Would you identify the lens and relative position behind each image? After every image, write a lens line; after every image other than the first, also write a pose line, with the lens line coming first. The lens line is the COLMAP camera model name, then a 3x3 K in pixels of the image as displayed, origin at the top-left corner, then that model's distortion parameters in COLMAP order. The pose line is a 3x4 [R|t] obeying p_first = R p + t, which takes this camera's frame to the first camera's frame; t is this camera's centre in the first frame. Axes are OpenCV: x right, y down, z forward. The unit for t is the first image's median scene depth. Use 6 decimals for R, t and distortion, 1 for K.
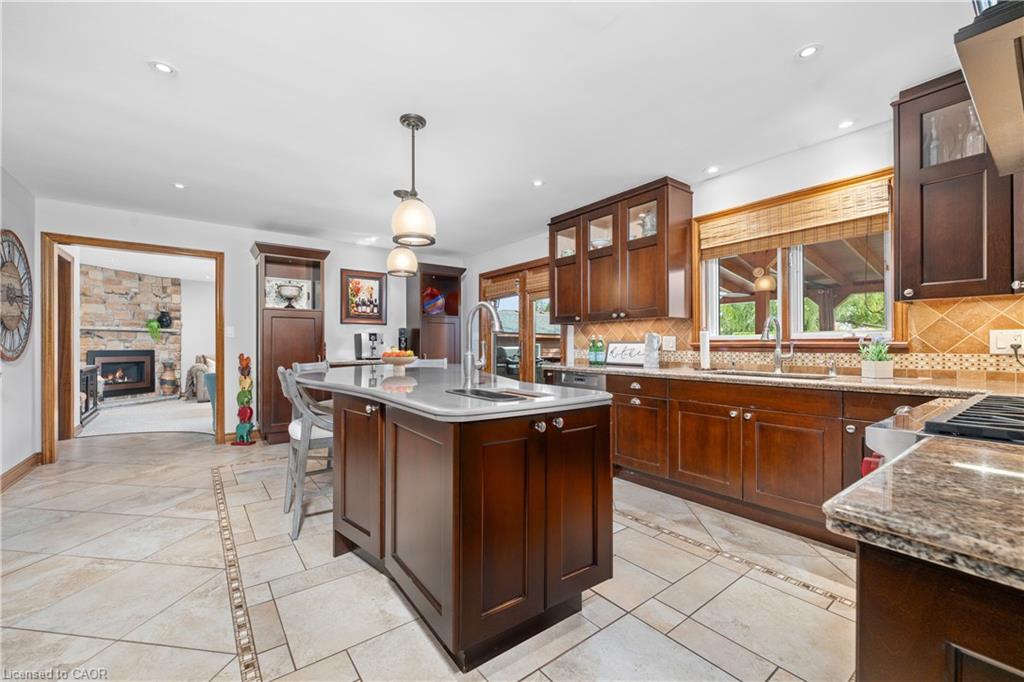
lens RADIAL K [[413.1, 0, 510.5], [0, 413.1, 343.8], [0, 0, 1]] dist [-0.004699, 0.000369]
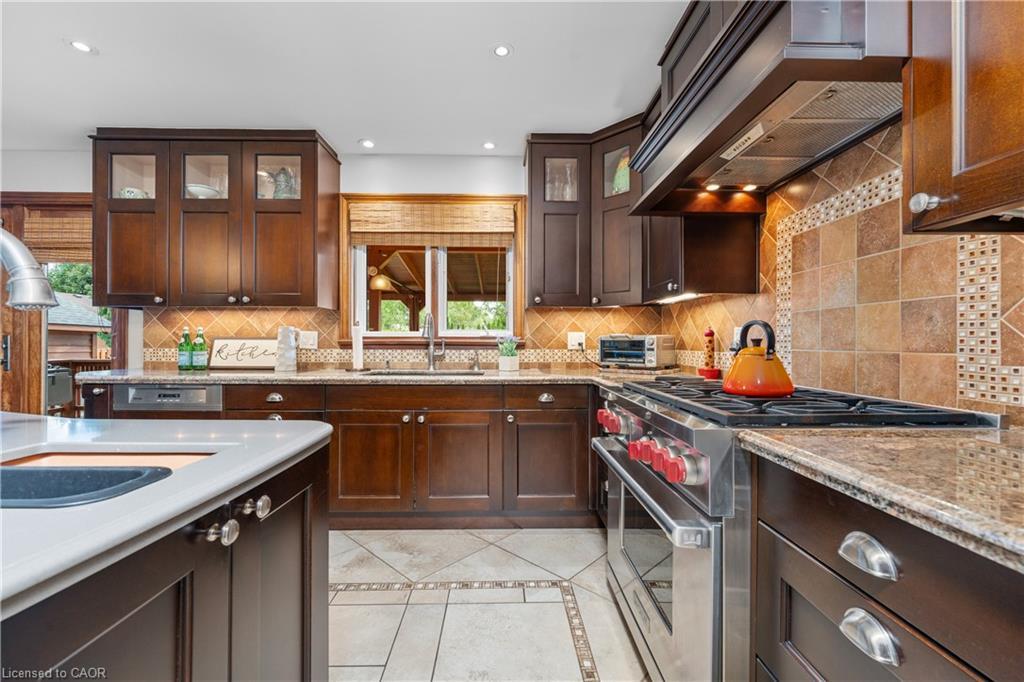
lens RADIAL K [[413.1, 0, 514.8], [0, 413.1, 340.8], [0, 0, 1]] dist [-0.004699, 0.000369]
pose [[0.583770, 0.006611, 0.811892, -0.049924], [-0.005986, 0.999975, -0.003839, 0.001891], [-0.811897, -0.002619, 0.583795, 0.265962]]
